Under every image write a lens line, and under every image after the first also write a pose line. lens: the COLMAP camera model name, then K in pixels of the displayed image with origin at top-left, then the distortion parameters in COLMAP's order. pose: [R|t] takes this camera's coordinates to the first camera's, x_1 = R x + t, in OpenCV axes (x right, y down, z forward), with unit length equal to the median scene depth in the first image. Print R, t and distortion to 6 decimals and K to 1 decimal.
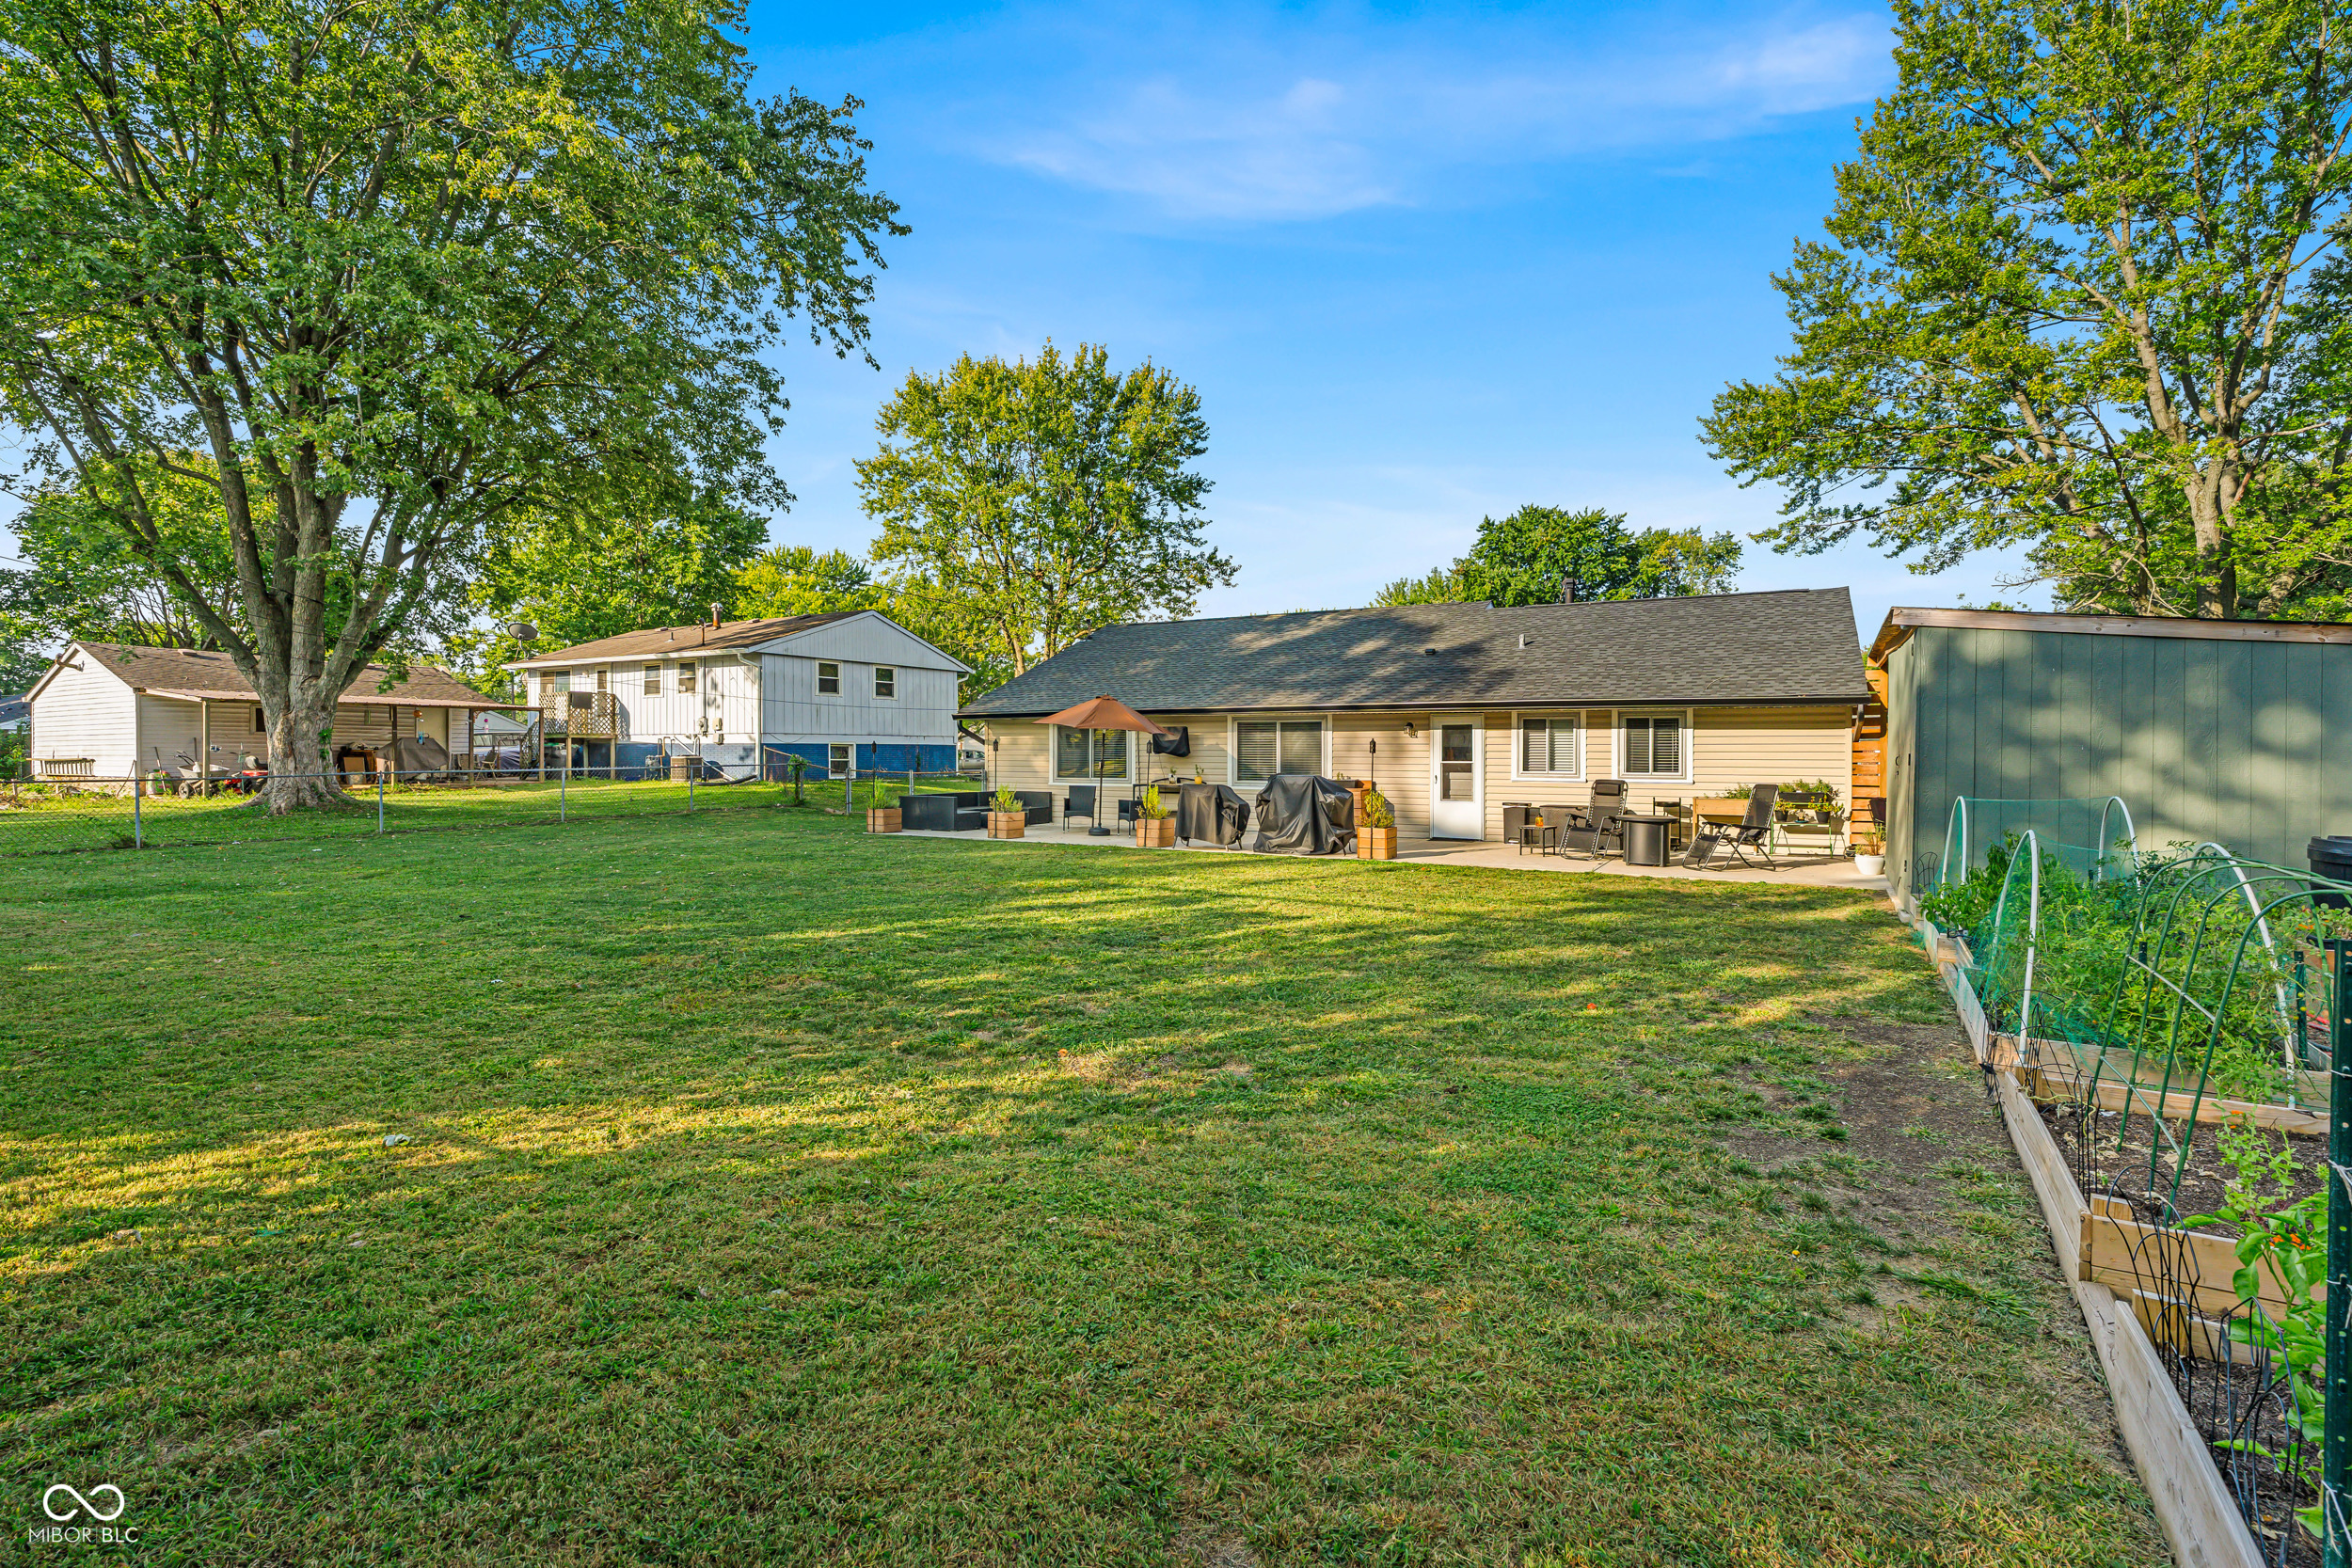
lens RADIAL K [[1134.3, 0, 1192.5], [0, 1134.3, 764.9], [0, 0, 1]] dist [0.003351, 0.000329]
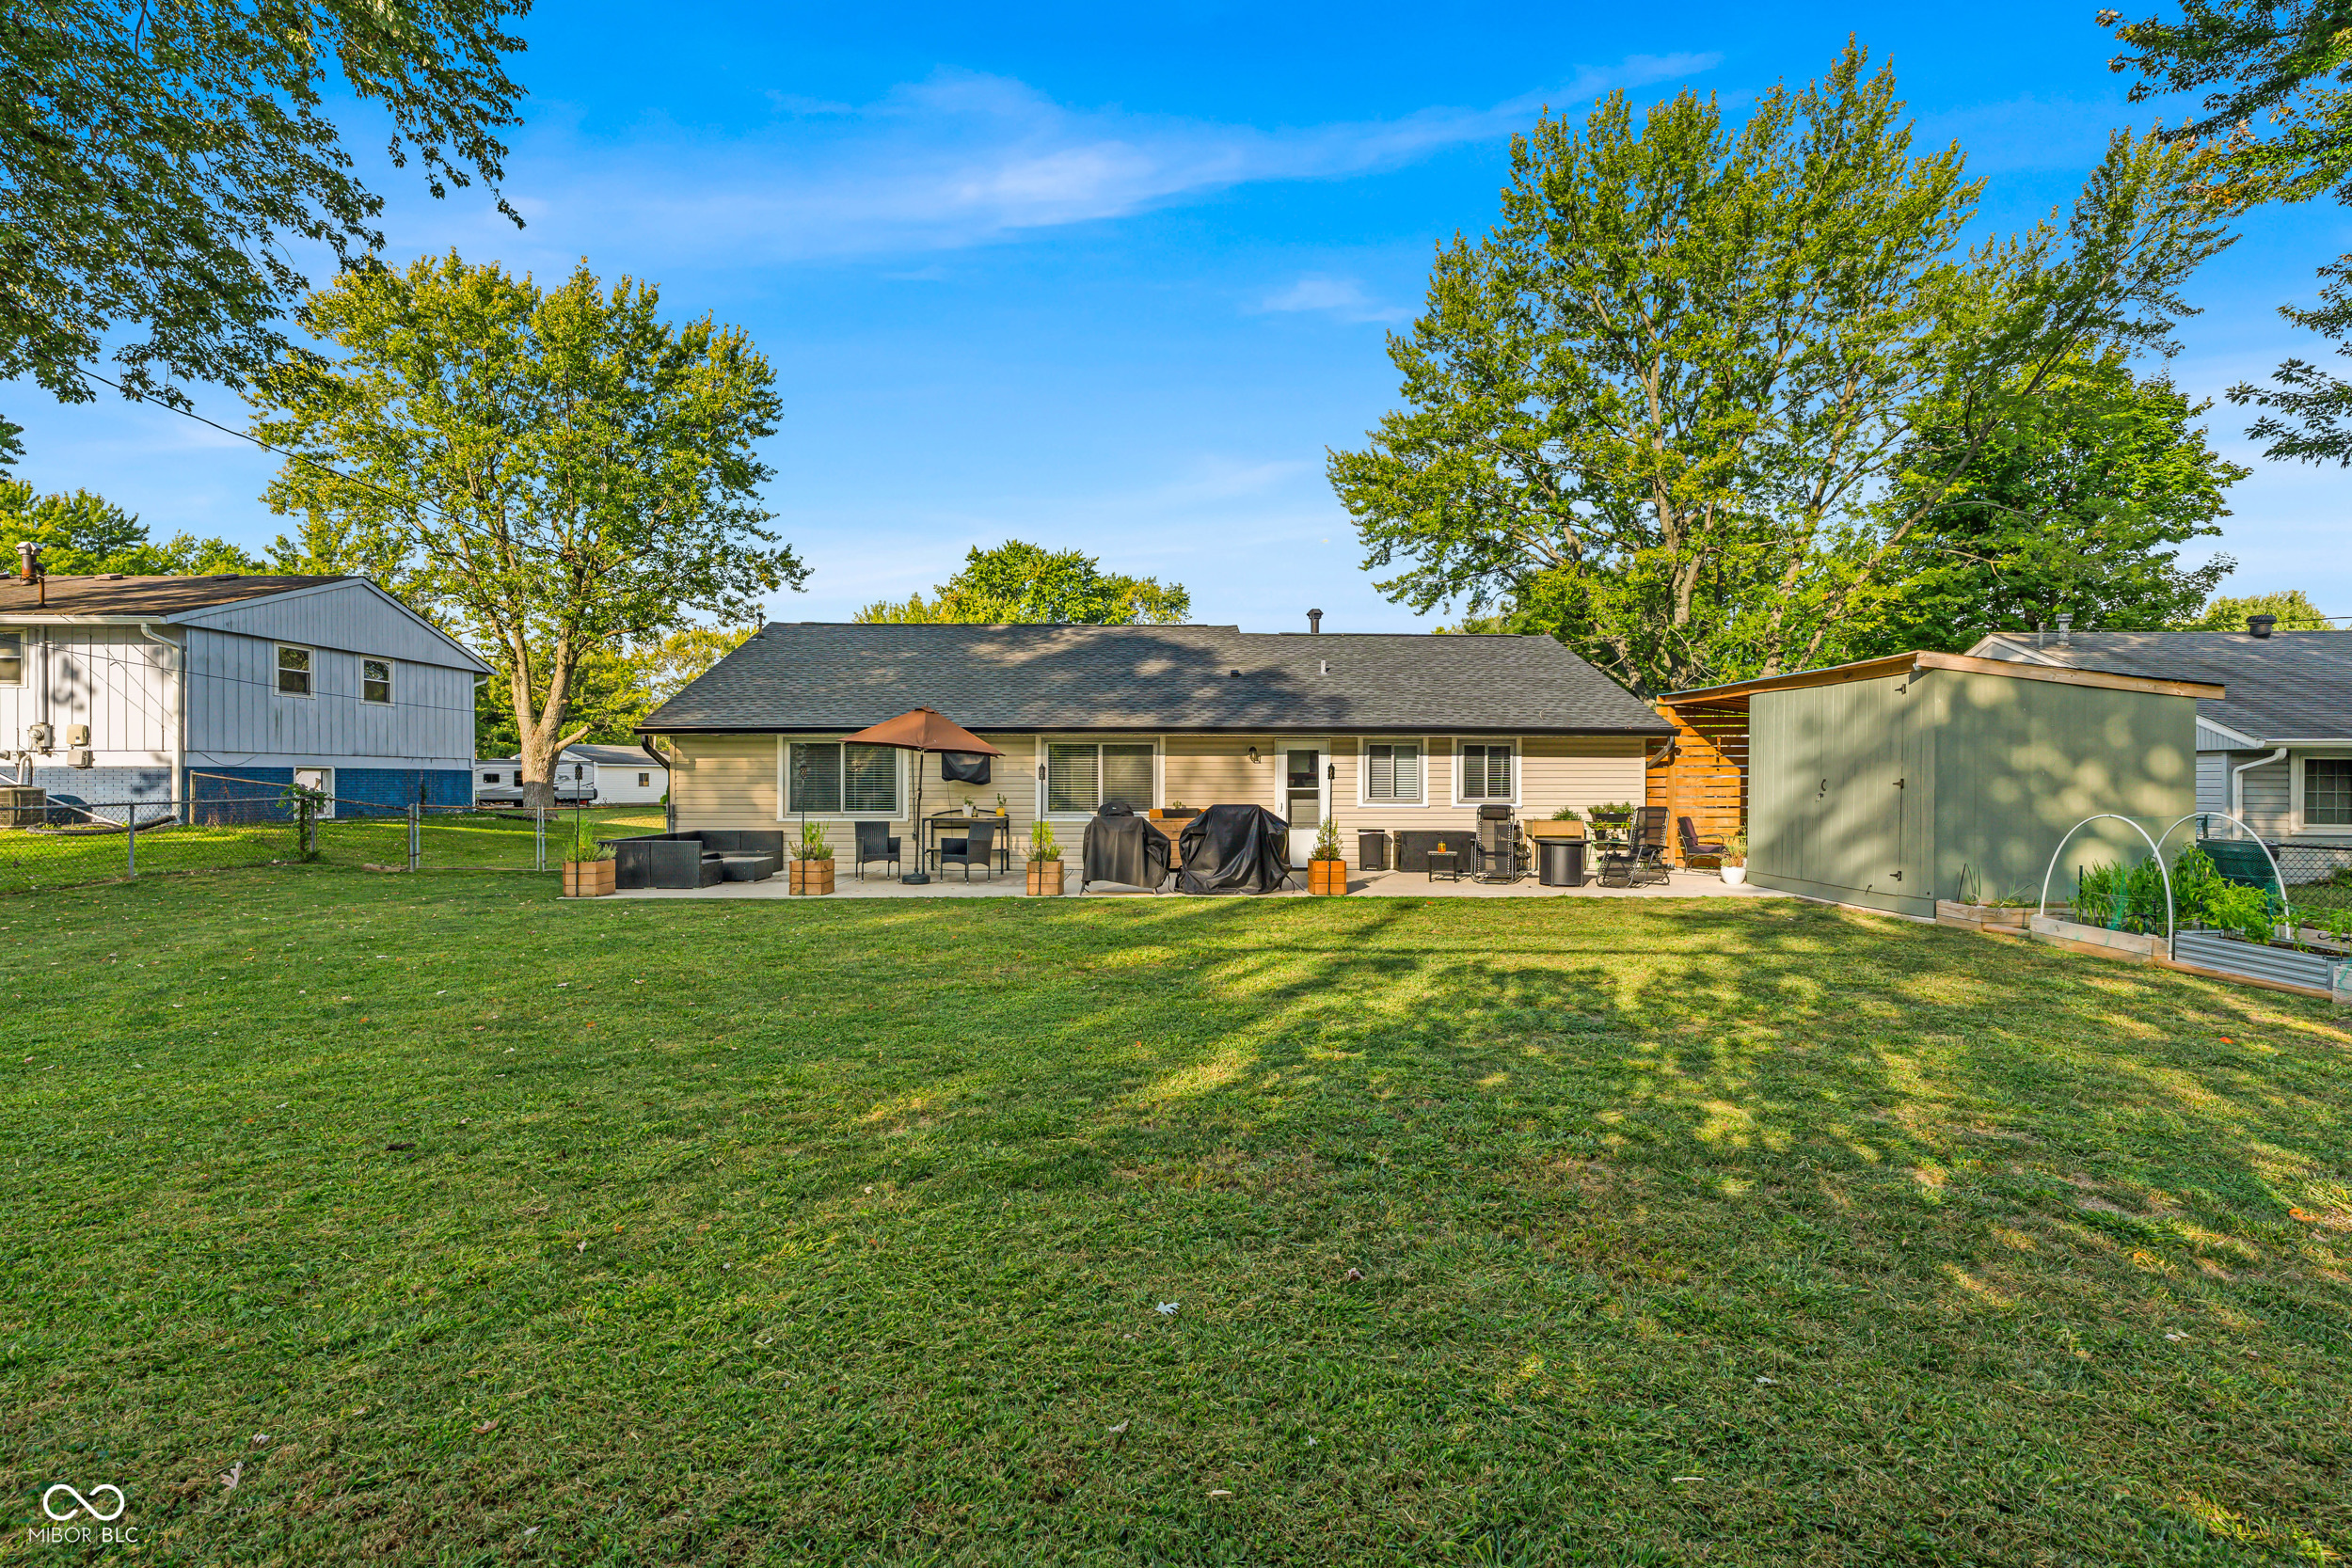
lens RADIAL K [[1056.6, 0, 1165.9], [0, 1056.6, 797.9], [0, 0, 1]] dist [-0.004092, -0.000337]
pose [[0.844391, -0.013496, 0.535557, -0.288361], [0.006888, 0.999873, 0.014338, -0.006996], [-0.535683, -0.008418, 0.844377, 0.241215]]
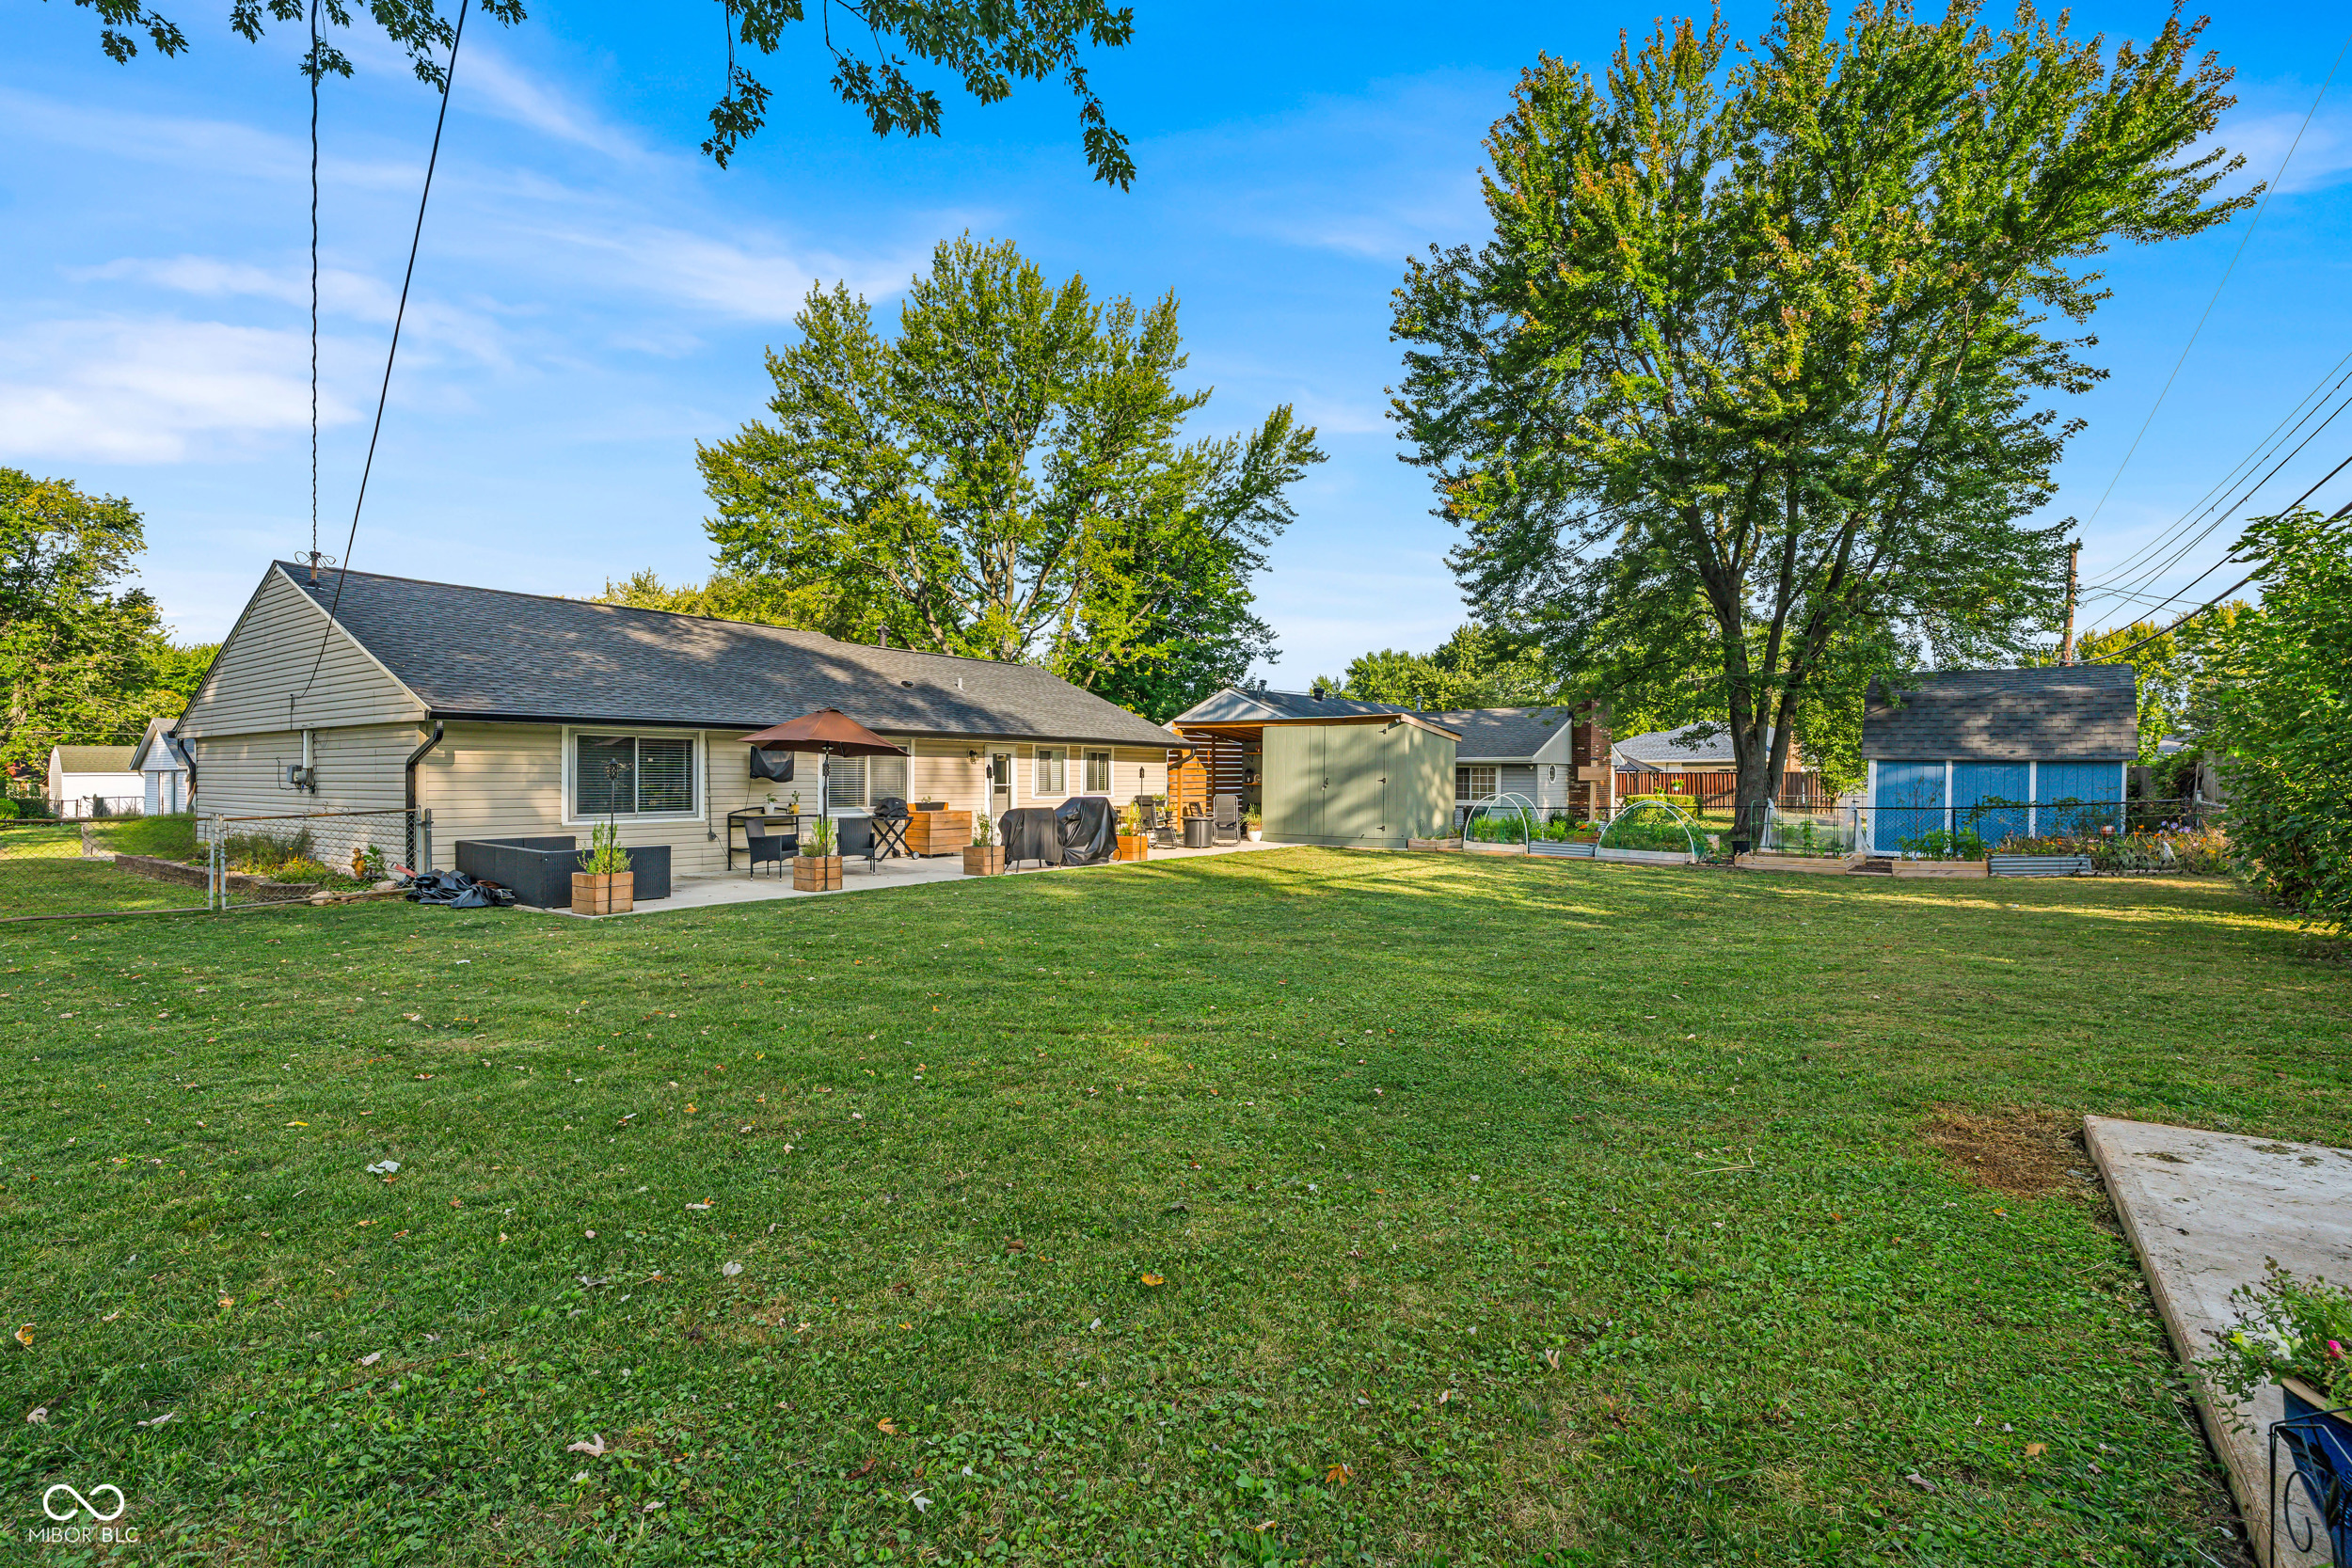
lens RADIAL K [[1056.6, 0, 1183.6], [0, 1056.6, 787.1], [0, 0, 1]] dist [-0.004092, -0.000337]
pose [[0.090882, -0.017658, 0.995705, -0.718252], [-0.000108, 0.999843, 0.017741, -0.016489], [-0.995862, -0.001720, 0.090866, 0.572690]]
